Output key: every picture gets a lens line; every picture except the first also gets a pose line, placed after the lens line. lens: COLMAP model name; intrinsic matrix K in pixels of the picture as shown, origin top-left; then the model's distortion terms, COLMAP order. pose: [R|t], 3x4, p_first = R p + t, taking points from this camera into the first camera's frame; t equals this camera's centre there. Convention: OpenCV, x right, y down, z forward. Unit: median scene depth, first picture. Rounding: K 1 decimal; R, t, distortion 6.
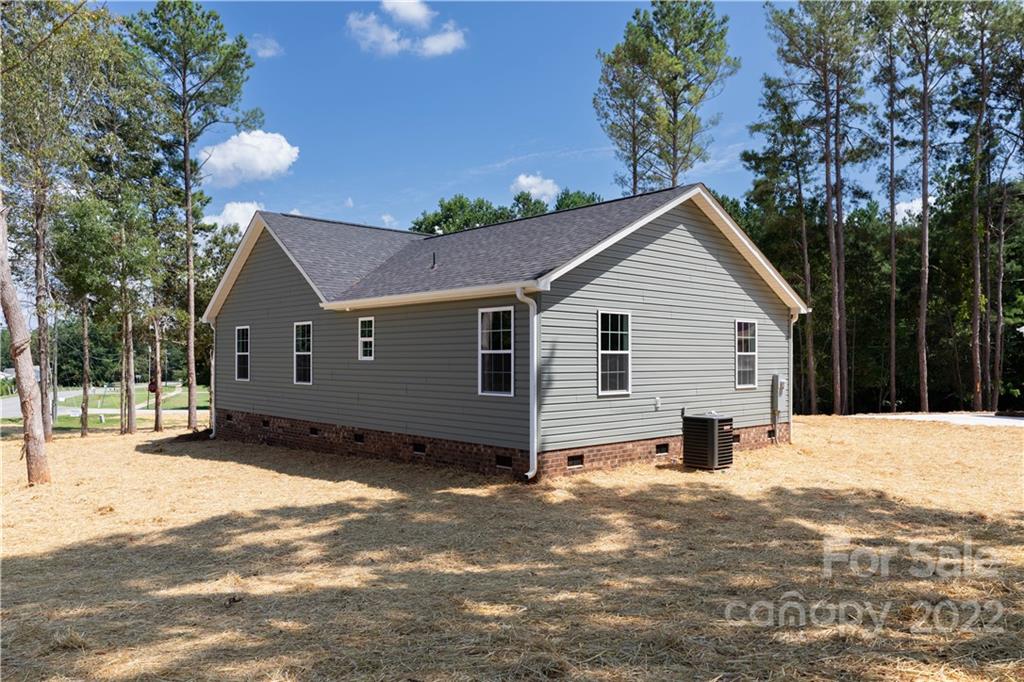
lens RADIAL K [[734.3, 0, 505.8], [0, 734.3, 358.1], [0, 0, 1]] dist [0.003158, 0.002744]
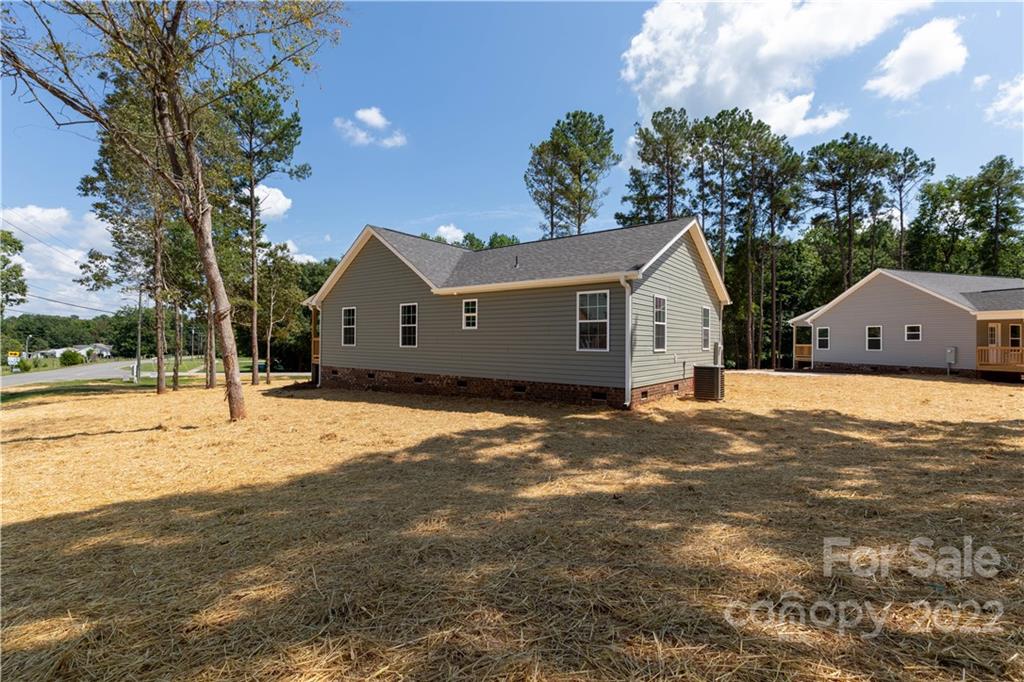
lens RADIAL K [[456.7, 0, 512.0], [0, 456.7, 341.0], [0, 0, 1]] dist [-0.001850, -0.000584]
pose [[0.984341, 0.006960, 0.176139, -0.097746], [-0.006841, 0.999976, -0.001285, 0.009748], [-0.176143, 0.000060, 0.984365, 0.039711]]
